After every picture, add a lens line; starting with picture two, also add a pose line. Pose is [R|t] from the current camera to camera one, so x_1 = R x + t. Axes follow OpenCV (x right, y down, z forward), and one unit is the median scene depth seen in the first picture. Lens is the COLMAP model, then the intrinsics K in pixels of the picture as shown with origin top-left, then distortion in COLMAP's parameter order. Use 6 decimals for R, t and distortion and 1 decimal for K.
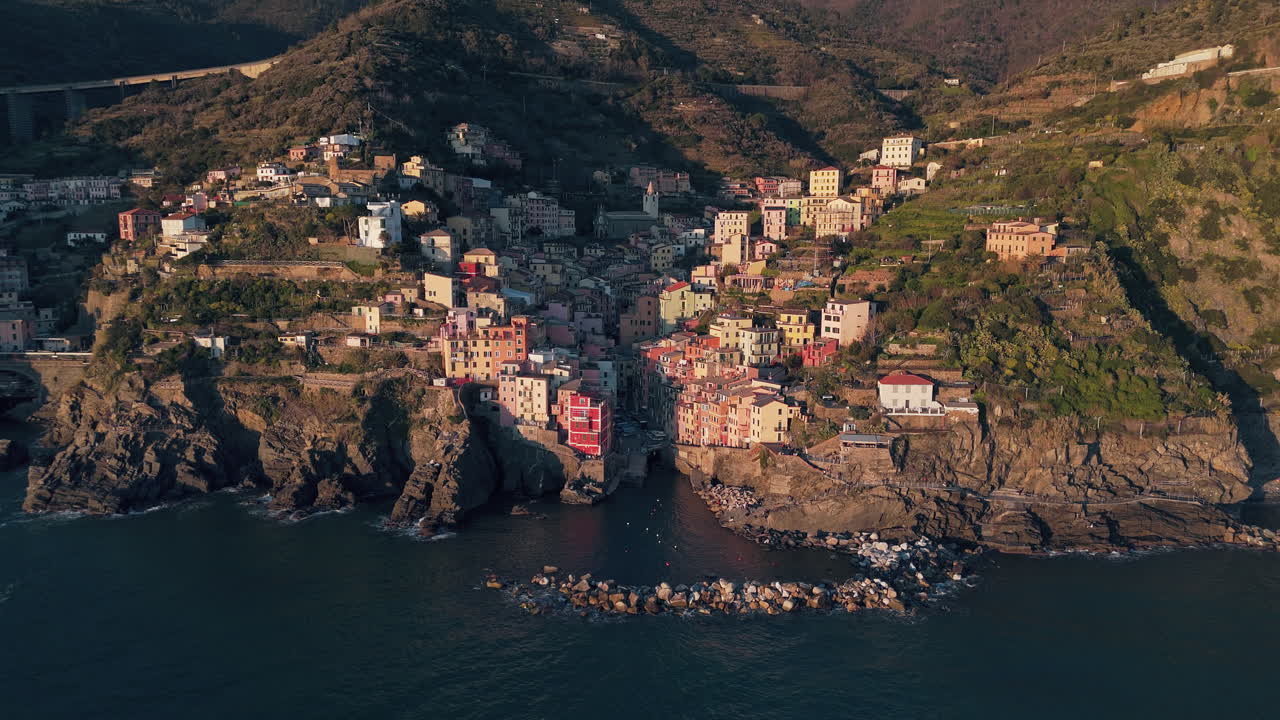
lens RADIAL K [[903.0, 0, 640.0], [0, 903.0, 360.0], [0, 0, 1]] dist [0.078316, -0.068825]
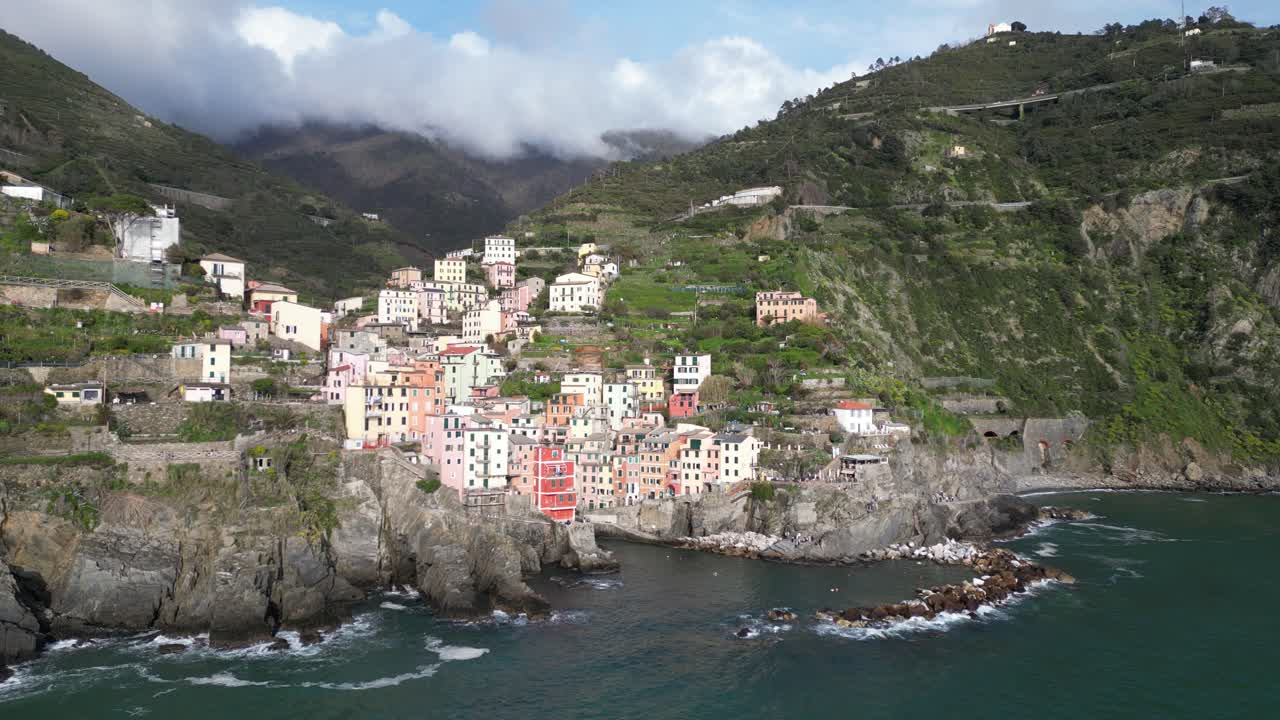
lens RADIAL K [[903.0, 0, 640.0], [0, 903.0, 360.0], [0, 0, 1]] dist [0.078316, -0.068825]
pose [[0.745720, 0.014261, 0.666107, -0.502757], [0.095268, 0.987215, -0.127789, 0.067057], [-0.659413, 0.158754, 0.734828, 0.304776]]
